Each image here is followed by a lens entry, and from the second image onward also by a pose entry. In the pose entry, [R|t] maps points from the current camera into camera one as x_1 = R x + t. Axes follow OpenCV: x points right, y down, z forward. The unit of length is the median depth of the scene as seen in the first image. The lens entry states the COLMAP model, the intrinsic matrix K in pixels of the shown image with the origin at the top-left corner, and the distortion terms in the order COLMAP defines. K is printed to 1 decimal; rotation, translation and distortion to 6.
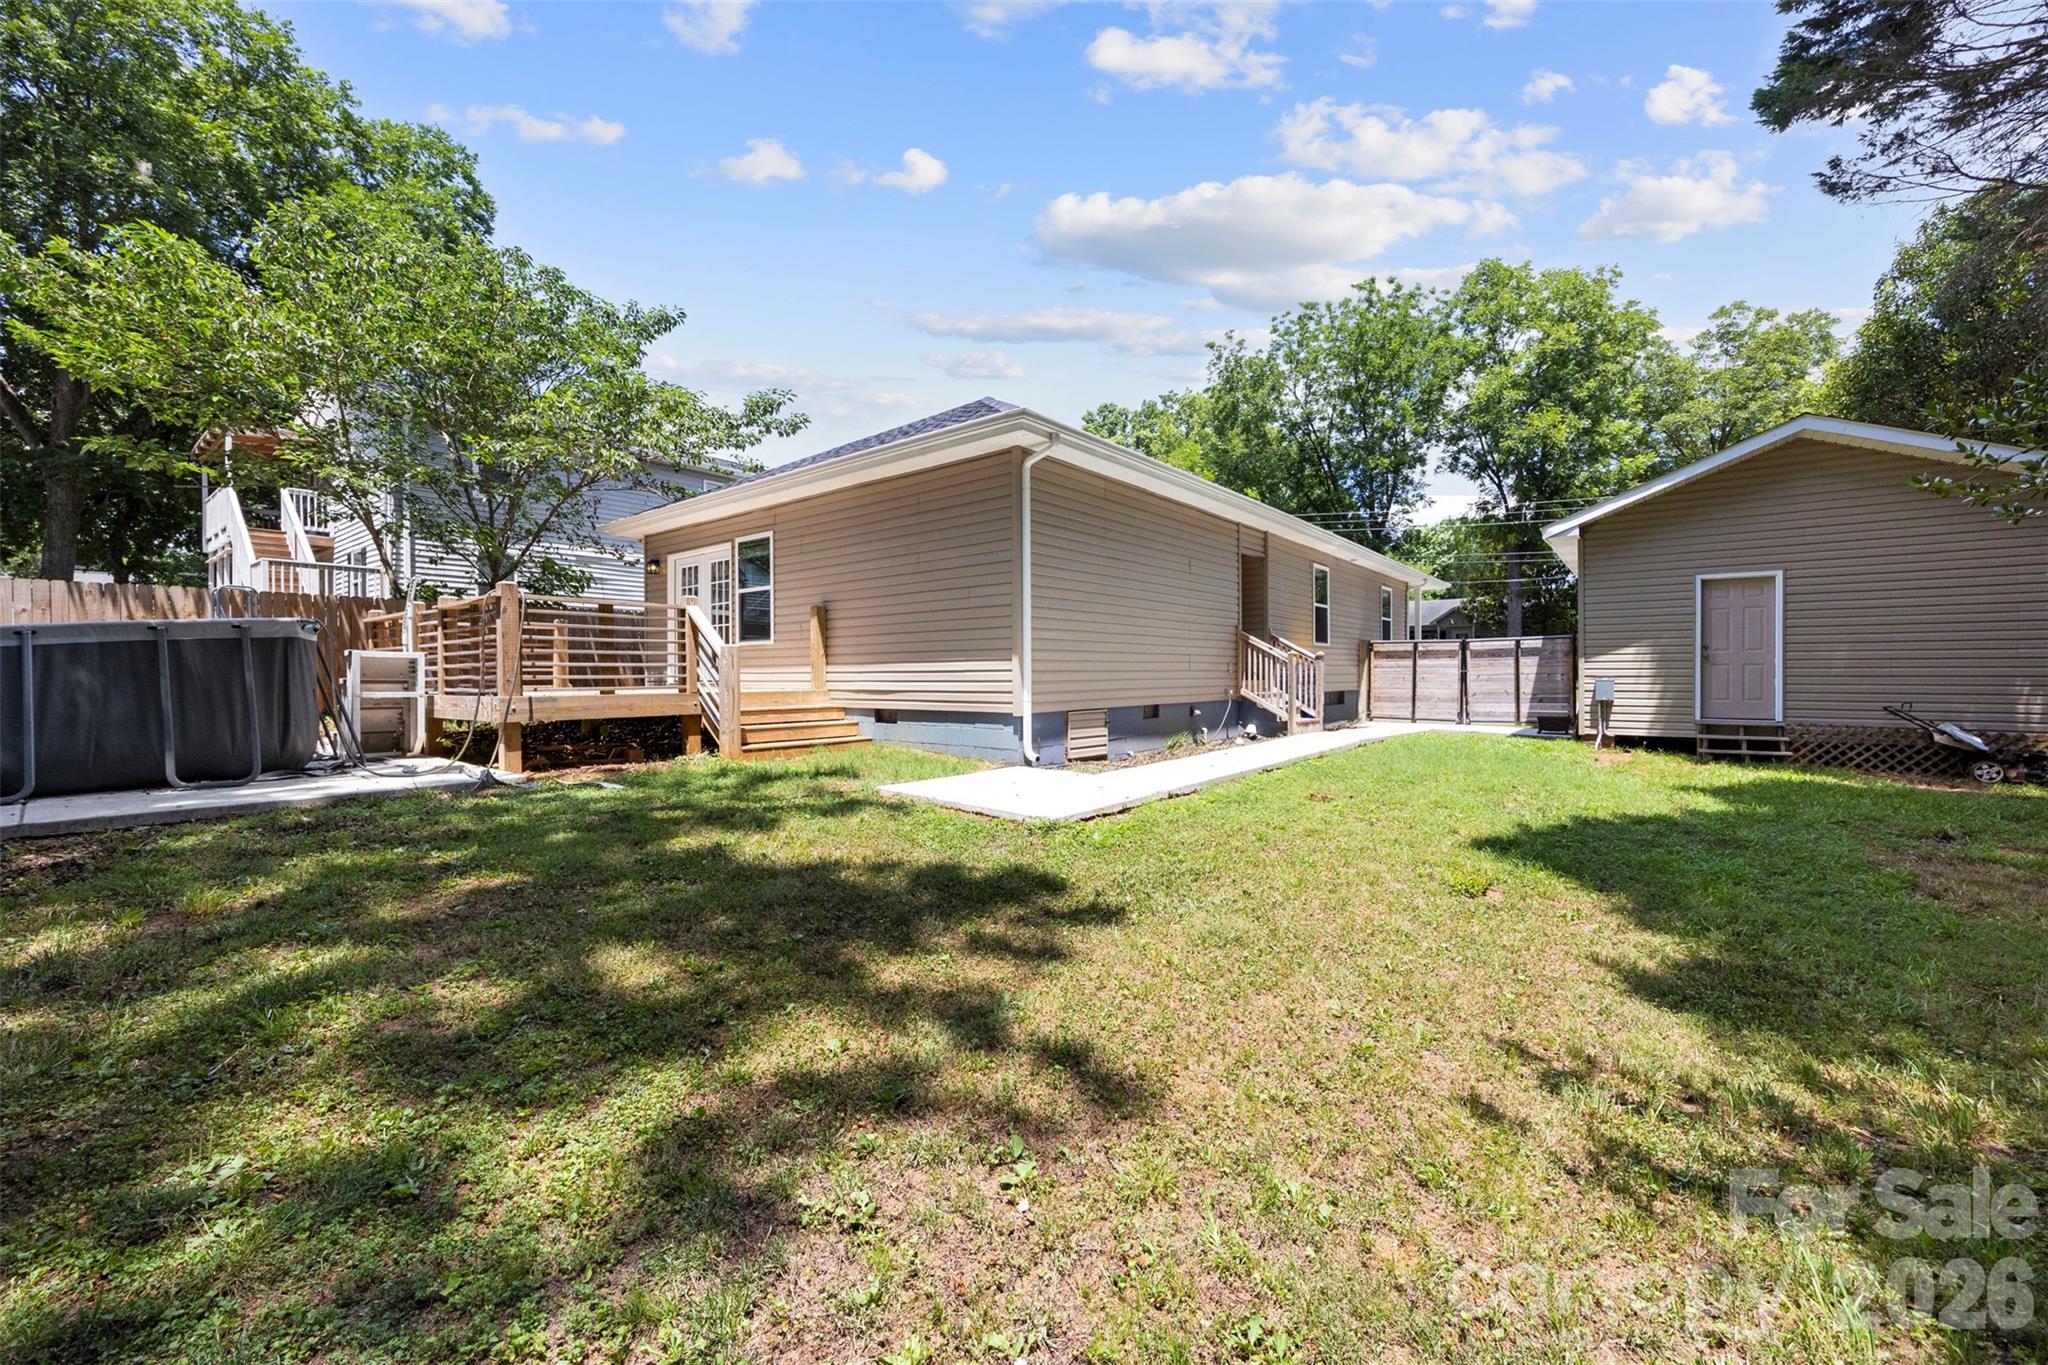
lens RADIAL K [[781.6, 0, 1031.1], [0, 781.6, 678.3], [0, 0, 1]] dist [0.001770, -0.000233]
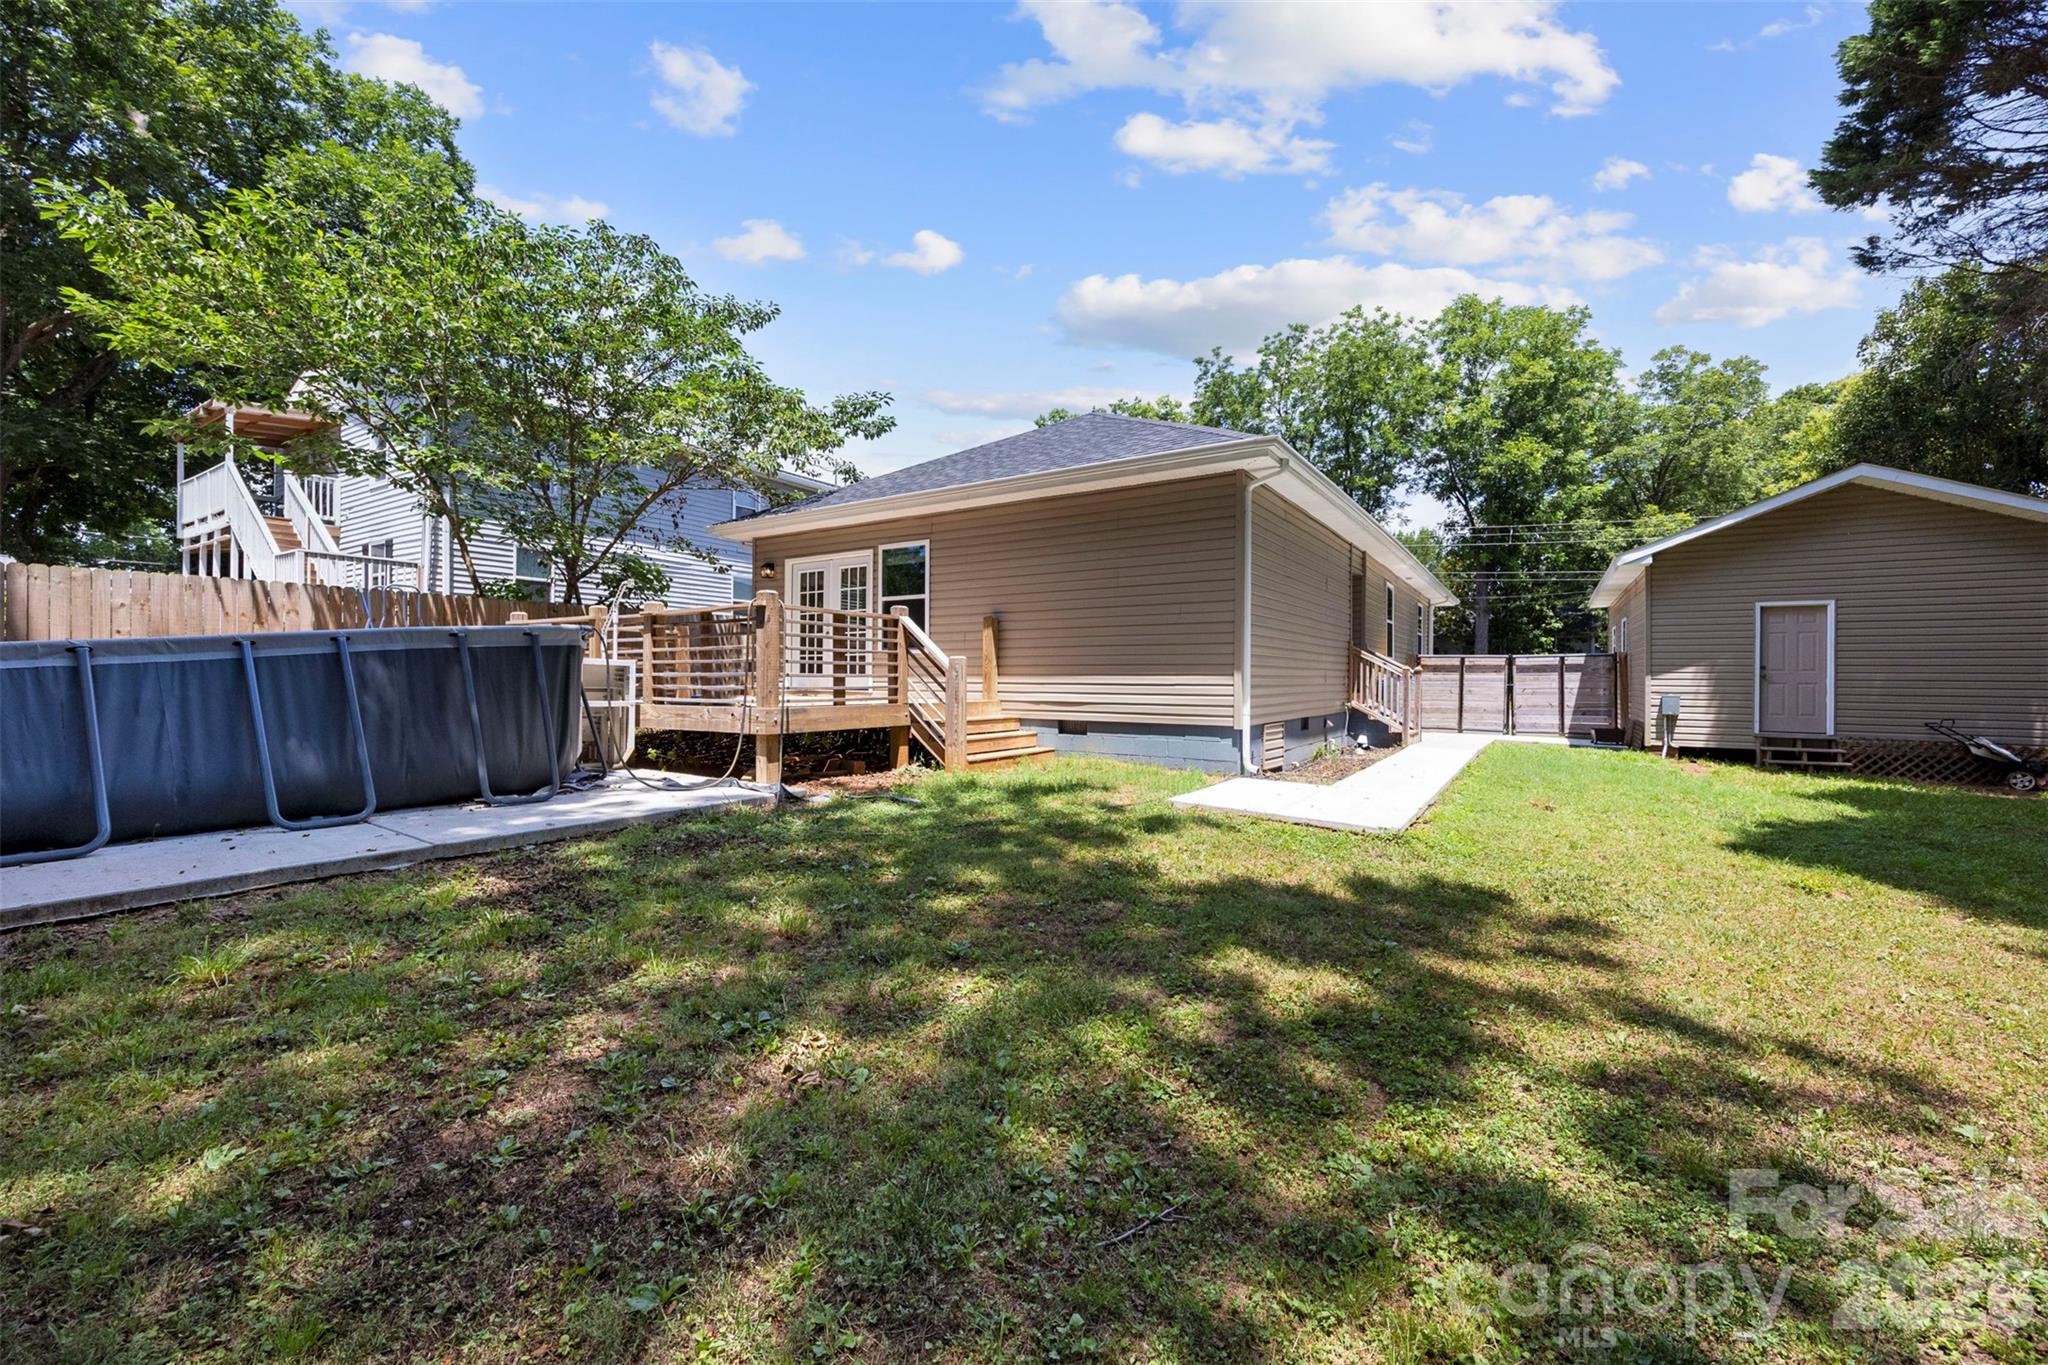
lens RADIAL K [[781.6, 0, 1077.2], [0, 781.6, 678.4], [0, 0, 1]] dist [0.001770, -0.000233]
pose [[0.995106, 0.011405, 0.098149, -0.200184], [-0.010748, 0.999916, -0.007227, -0.005469], [-0.098223, 0.006137, 0.995145, -0.004889]]
